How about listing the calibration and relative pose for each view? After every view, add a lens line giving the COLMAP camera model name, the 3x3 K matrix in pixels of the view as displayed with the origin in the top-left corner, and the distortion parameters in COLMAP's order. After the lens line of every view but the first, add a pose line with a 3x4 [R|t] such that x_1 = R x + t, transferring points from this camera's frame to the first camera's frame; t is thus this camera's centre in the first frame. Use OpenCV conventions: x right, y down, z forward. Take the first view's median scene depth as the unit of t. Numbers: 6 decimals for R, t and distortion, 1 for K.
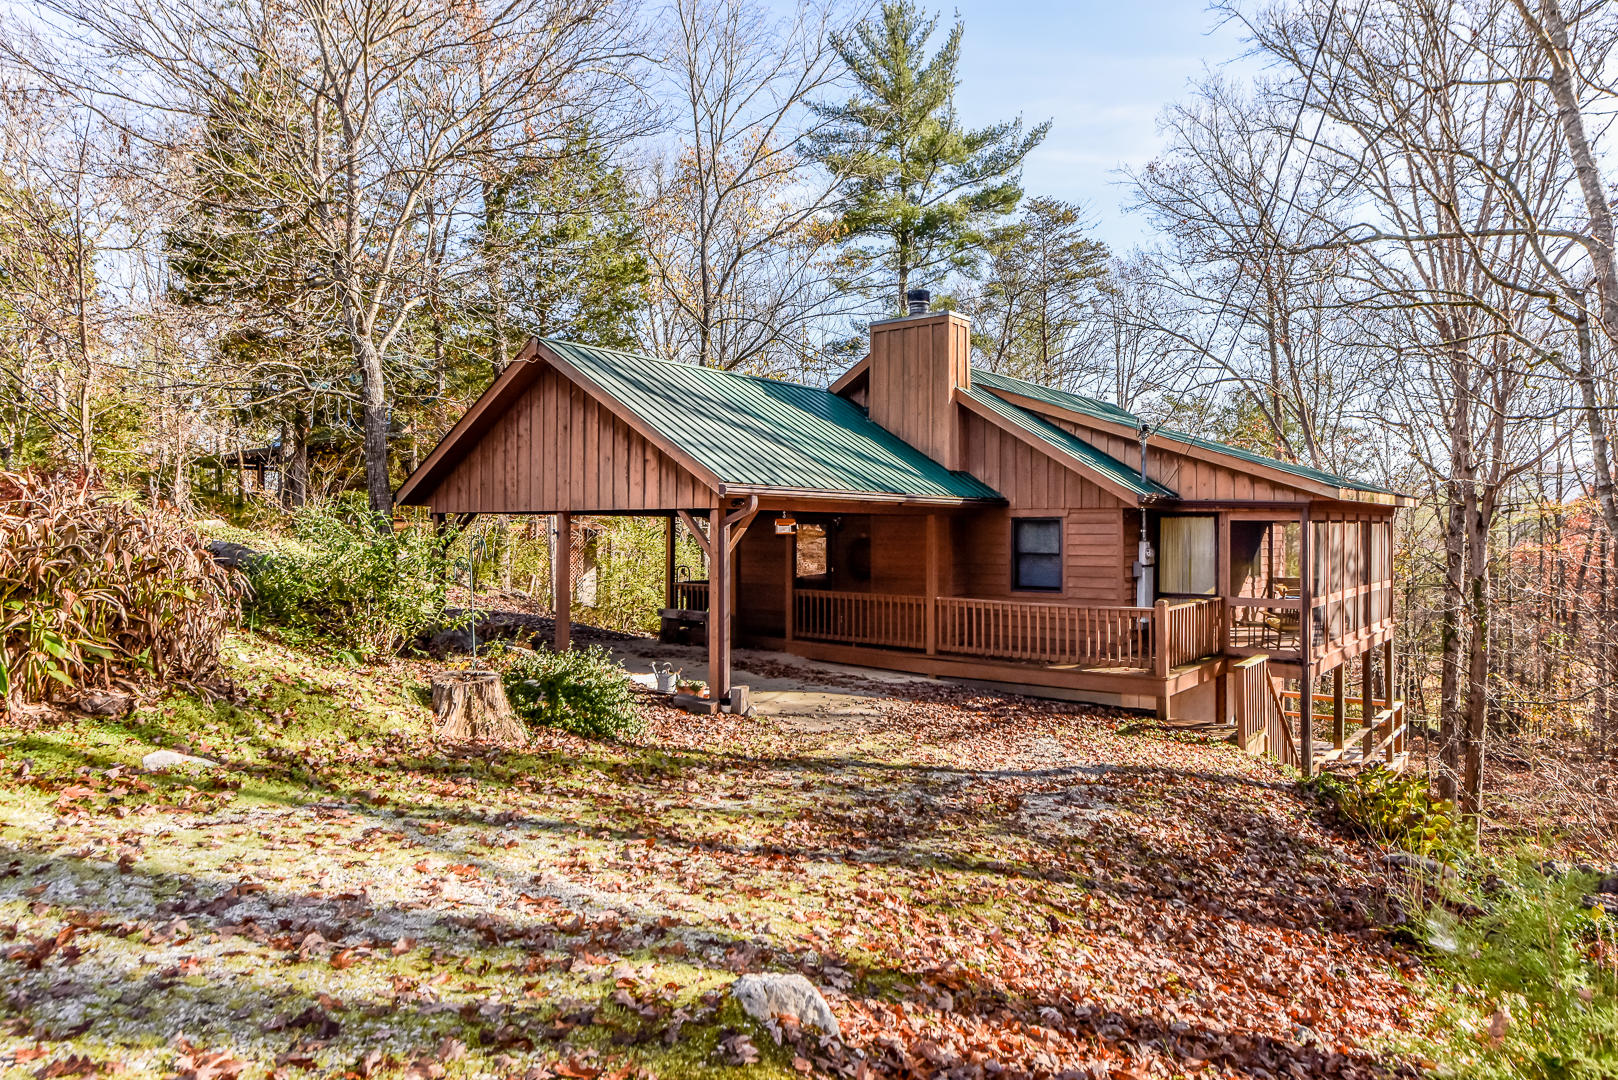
lens RADIAL K [[1052.7, 0, 810.0], [0, 1052.7, 540.0], [0, 0, 1]] dist [0.009023, 0.009036]
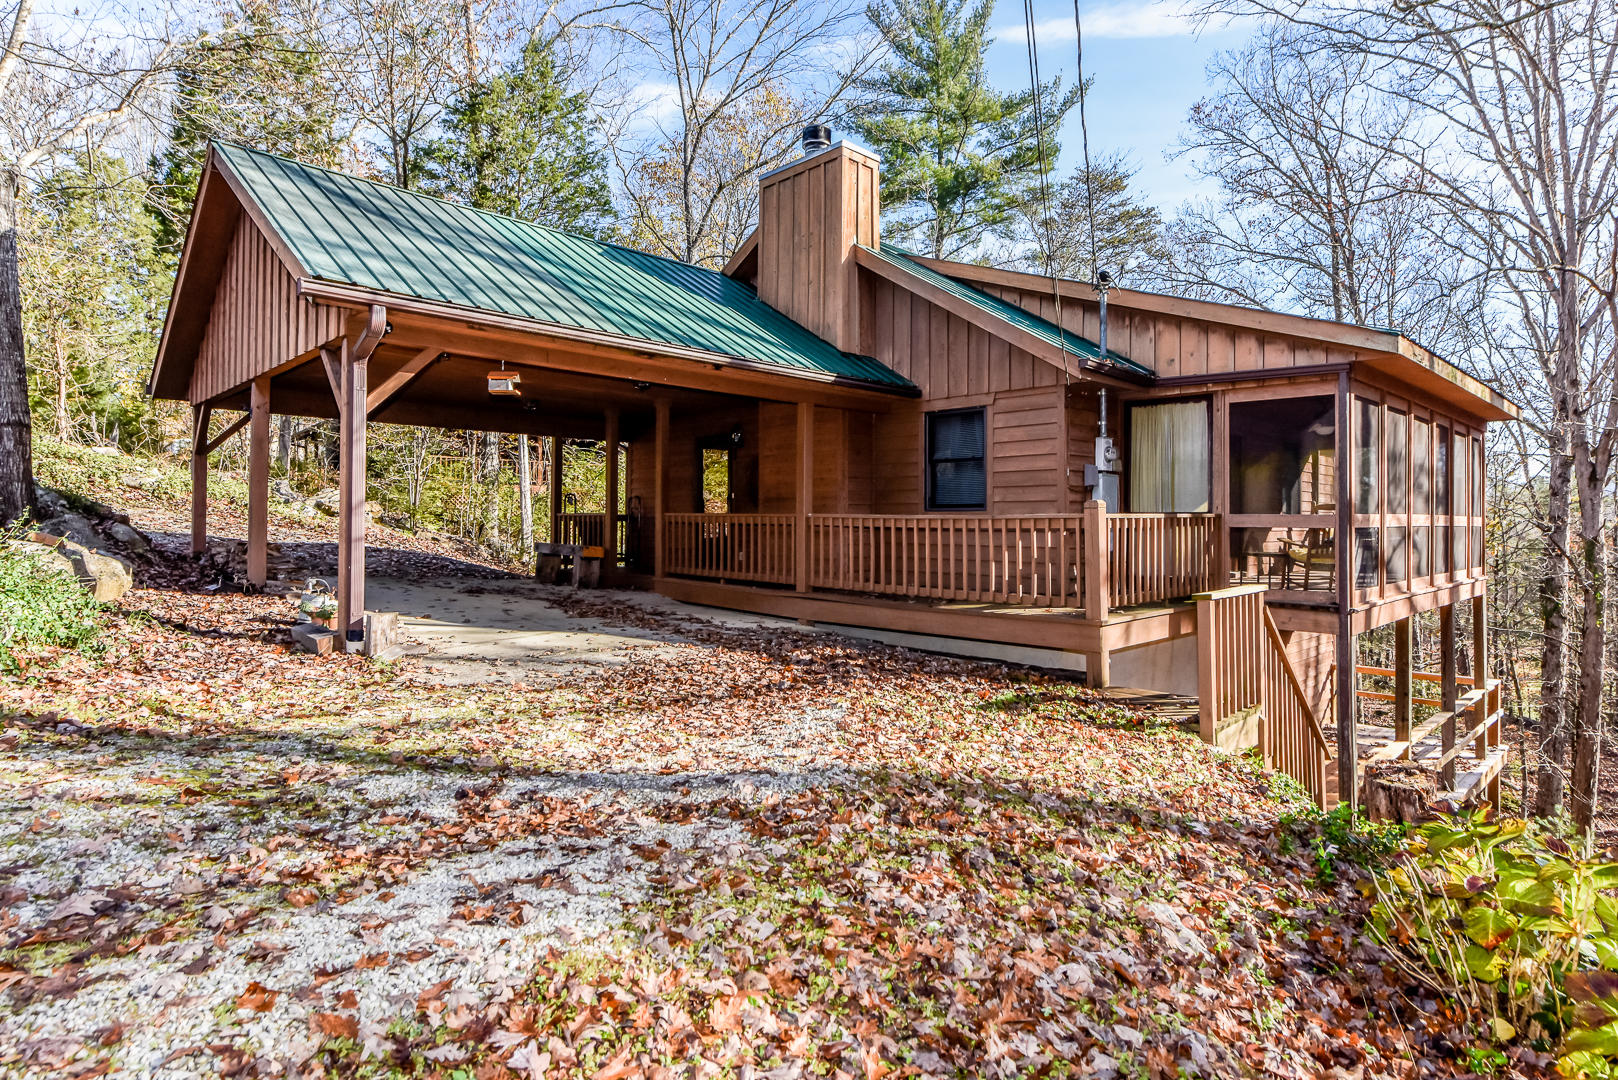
lens RADIAL K [[877.3, 0, 808.2], [0, 877.3, 524.8], [0, 0, 1]] dist [0.005779, -0.001660]
pose [[0.989523, 0.004203, -0.144317, 0.193268], [-0.006409, 0.999870, -0.014822, 0.065752], [0.144236, 0.015592, 0.989421, 0.363851]]
